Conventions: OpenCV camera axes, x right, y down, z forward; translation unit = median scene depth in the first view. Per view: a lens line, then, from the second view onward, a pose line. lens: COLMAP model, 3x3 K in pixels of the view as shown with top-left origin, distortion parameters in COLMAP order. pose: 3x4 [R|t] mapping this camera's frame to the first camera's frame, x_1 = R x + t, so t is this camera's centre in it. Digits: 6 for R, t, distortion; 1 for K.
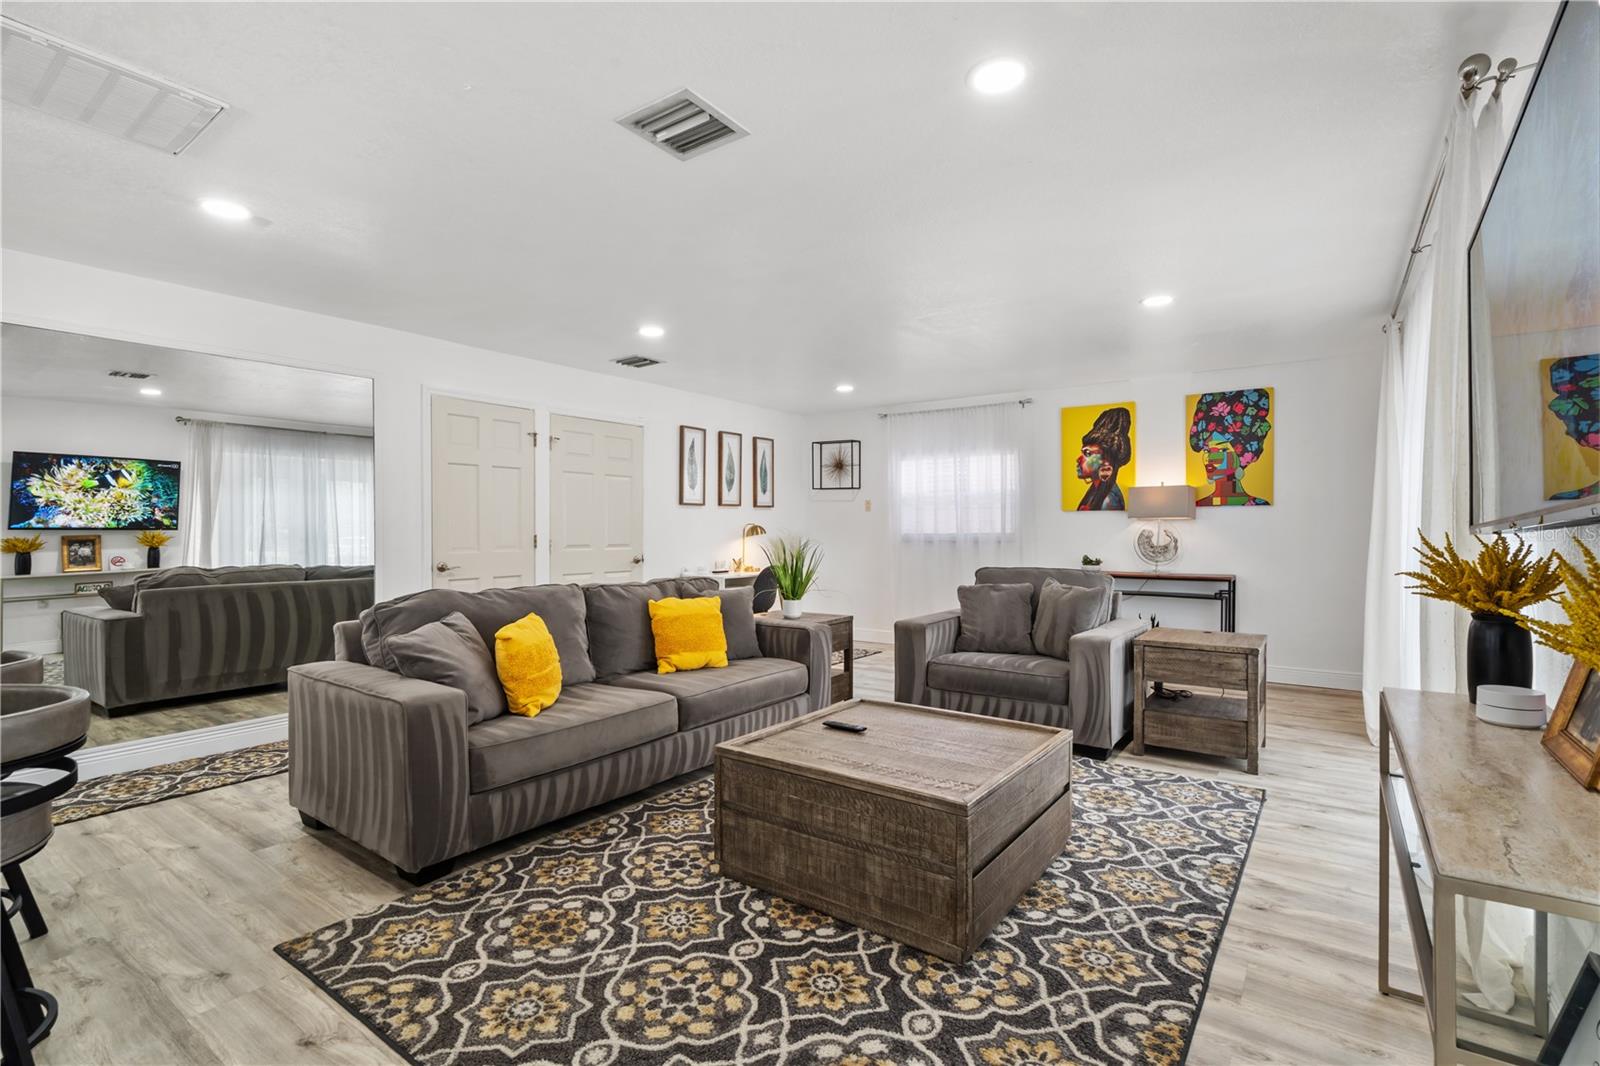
lens RADIAL K [[743.2, 0, 806.7], [0, 743.2, 532.5], [0, 0, 1]] dist [-0.002368, -0.000138]
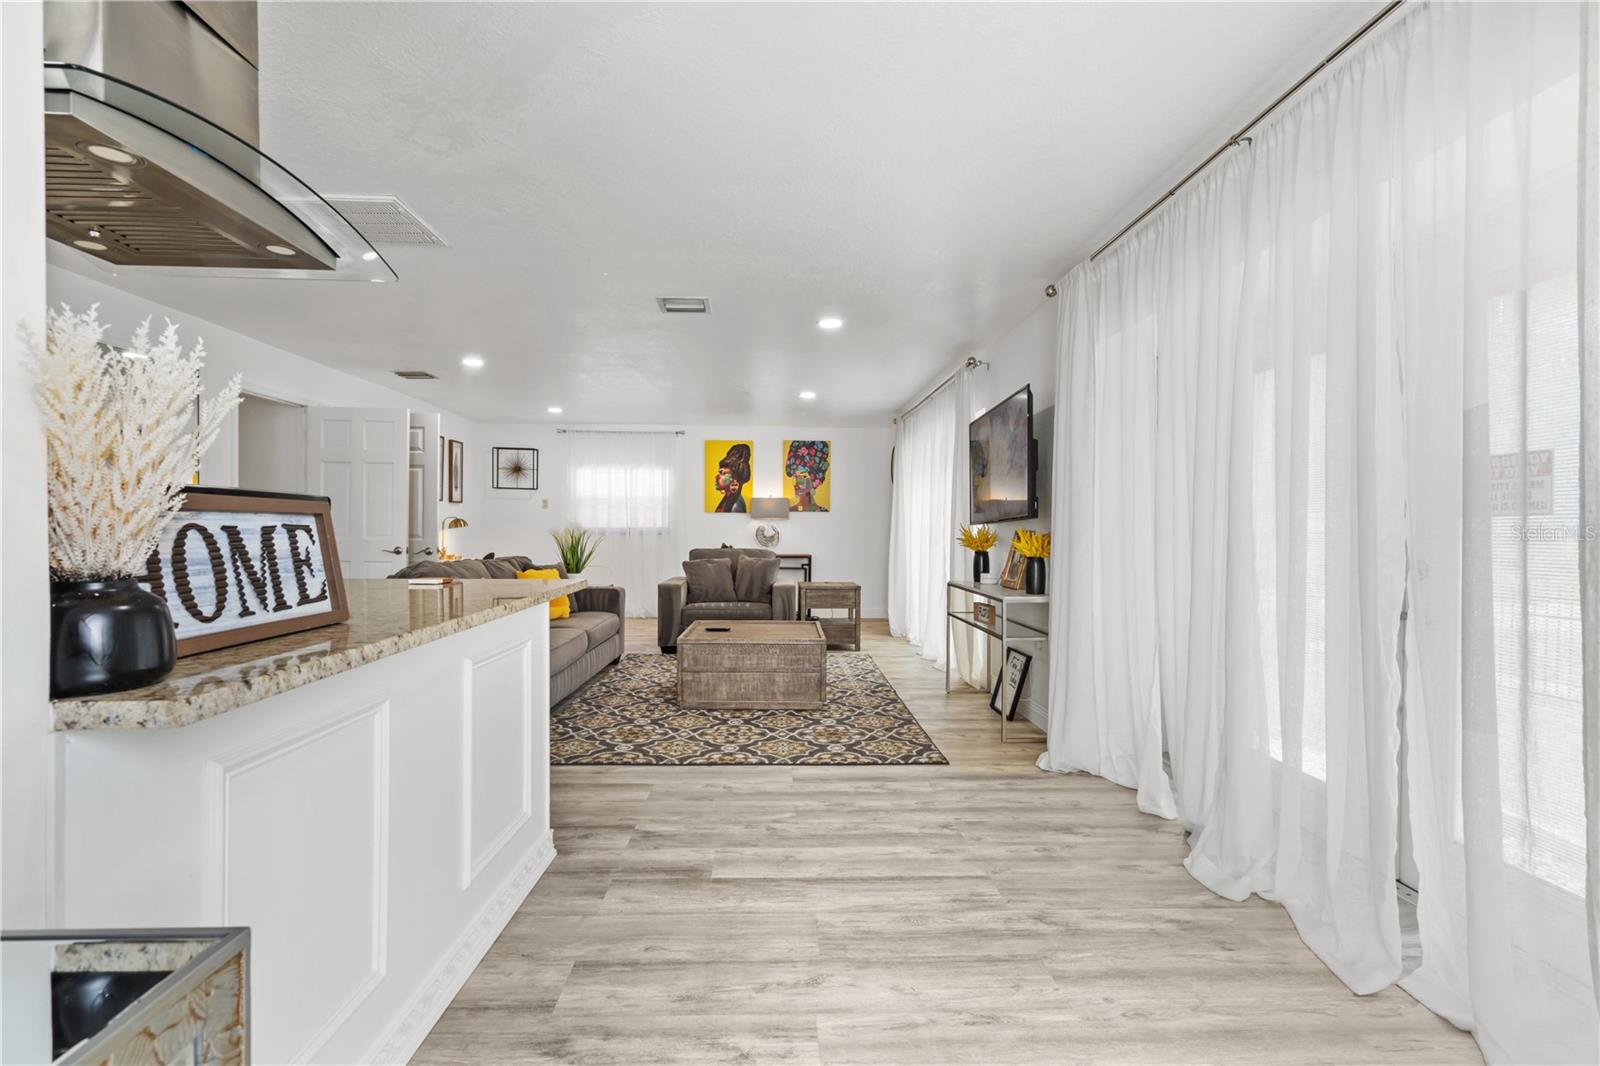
lens RADIAL K [[743.2, 0, 796.3], [0, 743.2, 532.0], [0, 0, 1]] dist [-0.002368, -0.000138]
pose [[0.792325, 0.006298, 0.610067, -0.436073], [-0.006798, 0.999976, -0.001495, 0.011217], [-0.610062, -0.002962, 0.792348, -0.268763]]
